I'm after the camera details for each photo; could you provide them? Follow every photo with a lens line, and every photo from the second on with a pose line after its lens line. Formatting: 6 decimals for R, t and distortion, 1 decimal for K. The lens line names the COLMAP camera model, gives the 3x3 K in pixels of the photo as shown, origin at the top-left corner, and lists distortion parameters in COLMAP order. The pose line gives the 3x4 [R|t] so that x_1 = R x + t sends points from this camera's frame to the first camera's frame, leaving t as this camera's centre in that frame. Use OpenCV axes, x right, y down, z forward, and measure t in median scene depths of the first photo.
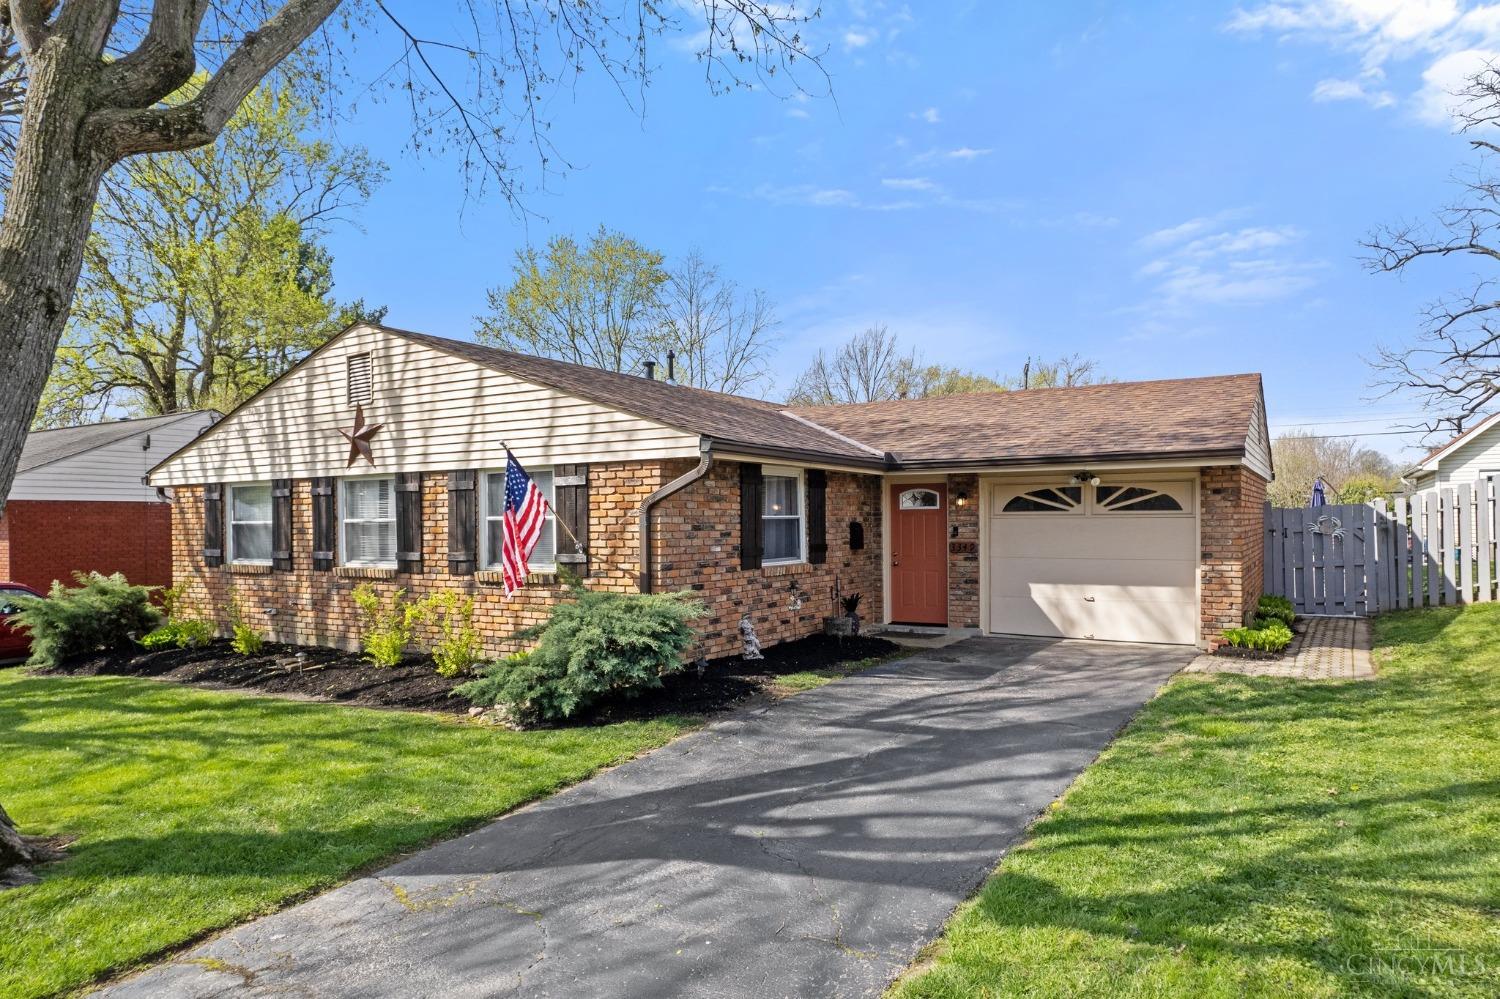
lens RADIAL K [[952.9, 0, 732.9], [0, 952.9, 527.0], [0, 0, 1]] dist [-0.036092, 0.000234]
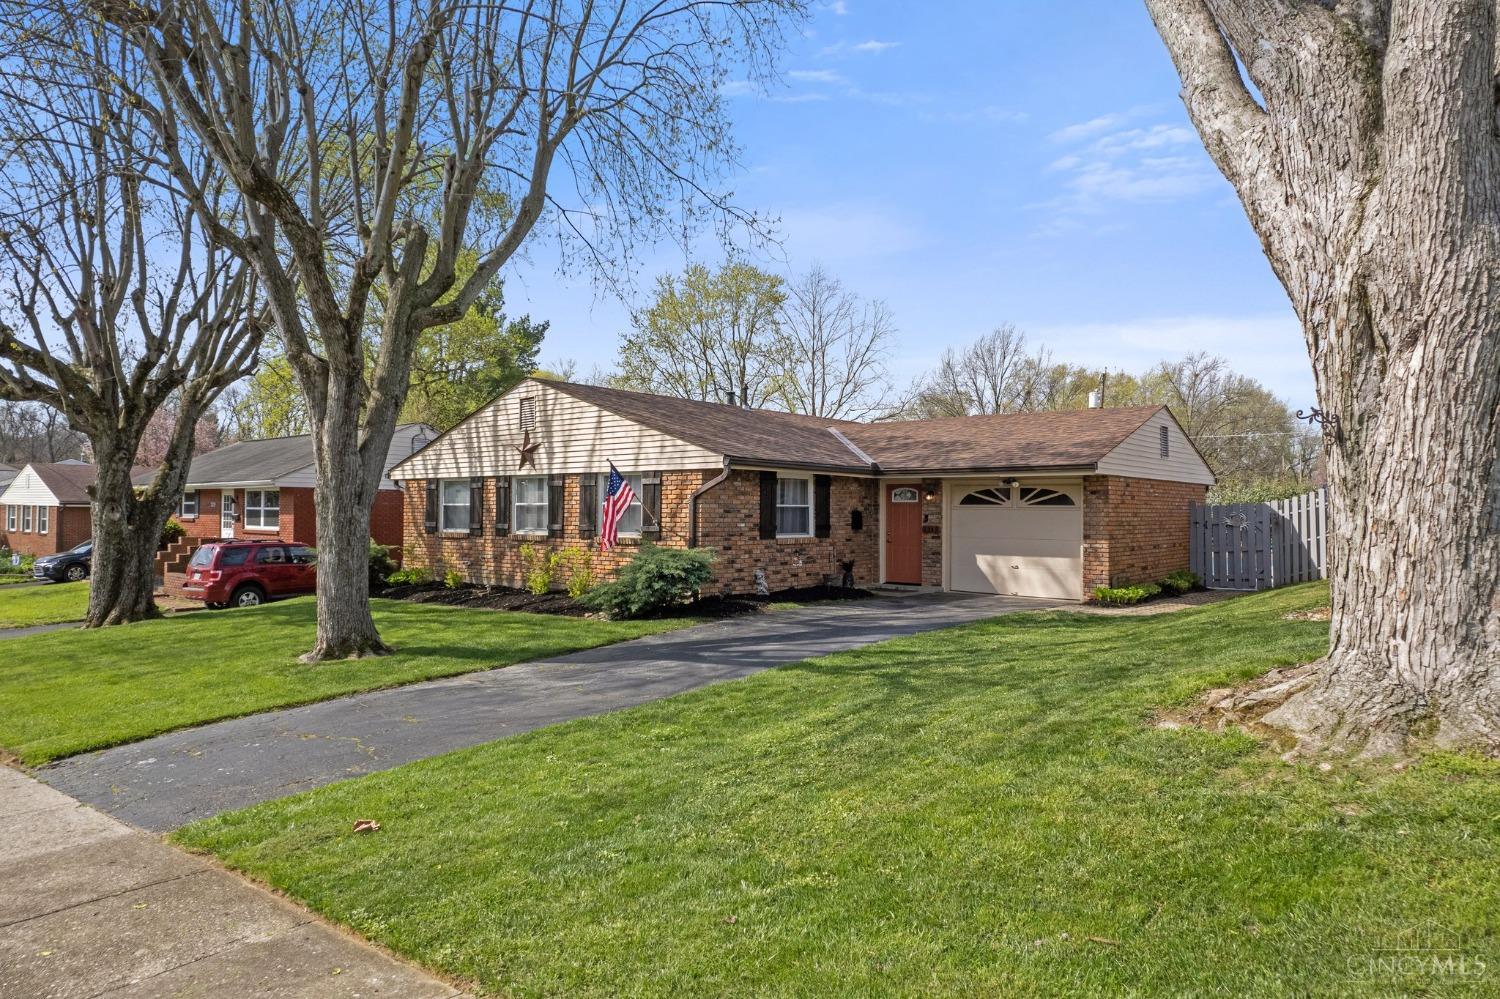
lens RADIAL K [[965.8, 0, 757.3], [0, 965.8, 498.3], [0, 0, 1]] dist [-0.074581, 0.064310]
pose [[0.990972, 0.013664, -0.133372, 0.196444], [-0.016556, 0.999651, -0.020600, 0.010072], [0.133044, 0.022622, 0.990852, -0.519242]]
